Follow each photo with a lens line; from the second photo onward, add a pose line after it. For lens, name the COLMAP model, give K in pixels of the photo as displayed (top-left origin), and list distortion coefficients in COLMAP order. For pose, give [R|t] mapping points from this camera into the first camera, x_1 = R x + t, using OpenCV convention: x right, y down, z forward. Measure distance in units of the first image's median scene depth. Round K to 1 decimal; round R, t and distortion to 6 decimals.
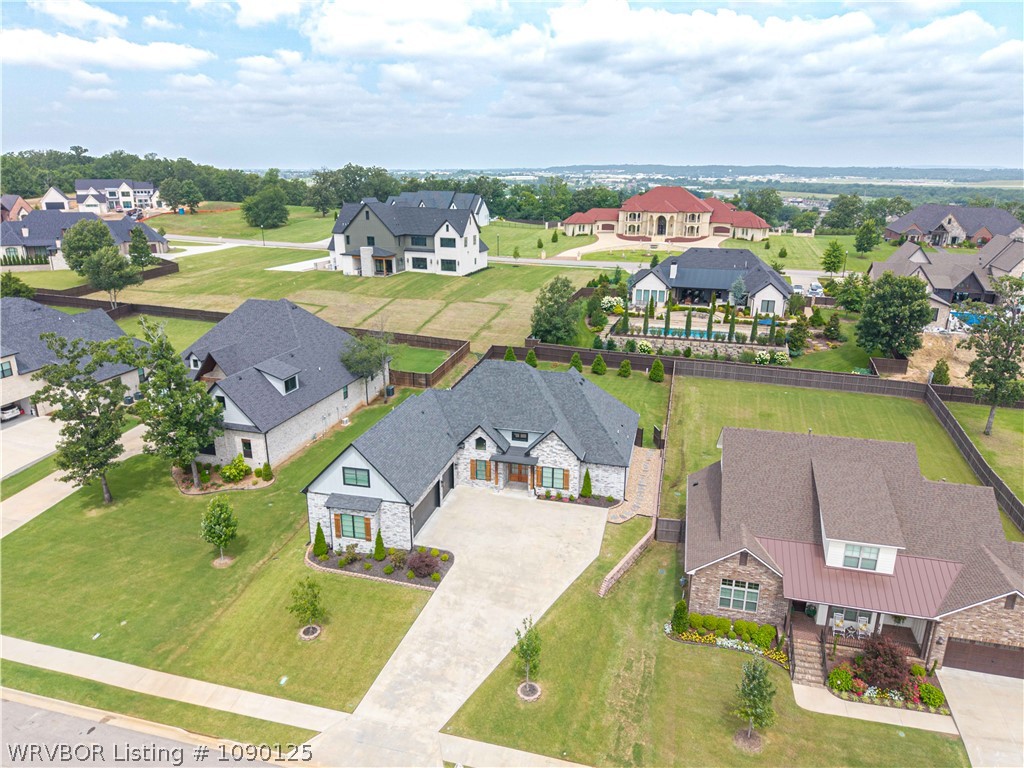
lens RADIAL K [[671.1, 0, 512.0], [0, 671.1, 384.0], [0, 0, 1]] dist [0.025977, -0.002343]
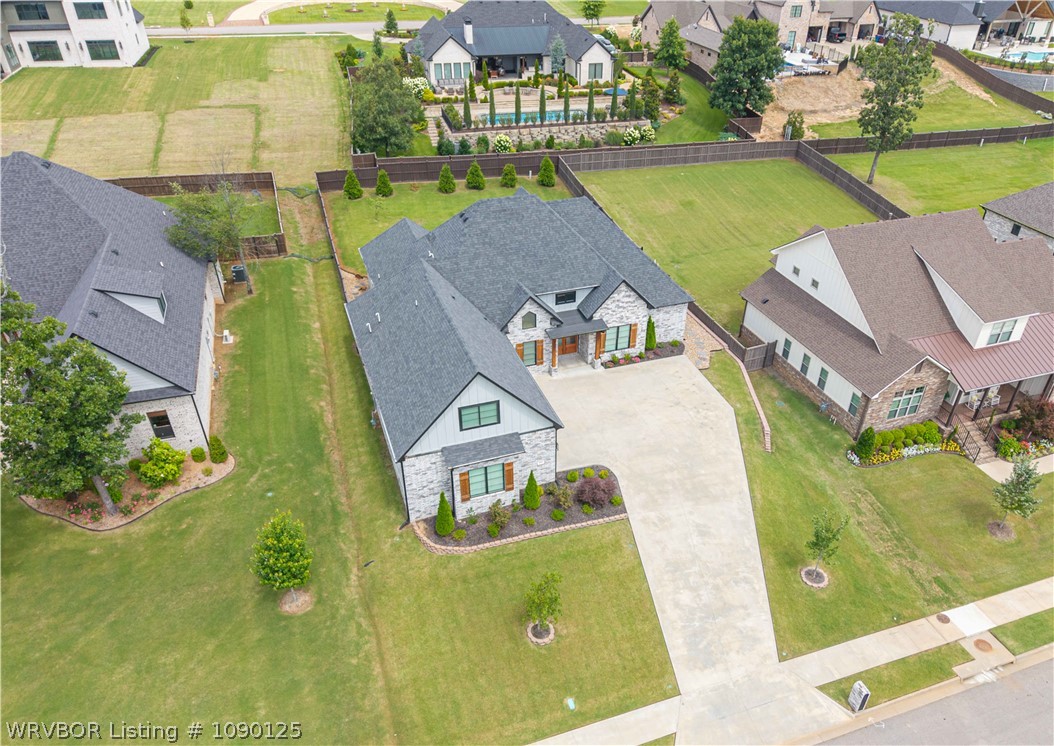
lens RADIAL K [[746.9, 0, 554.8], [0, 746.9, 413.4], [0, 0, 1]] dist [0.033667, -0.034457]
pose [[0.826737, -0.317184, 0.464651, -0.356456], [0.158236, 0.923674, 0.348982, -0.079659], [-0.539877, -0.214992, 0.813825, 0.232711]]
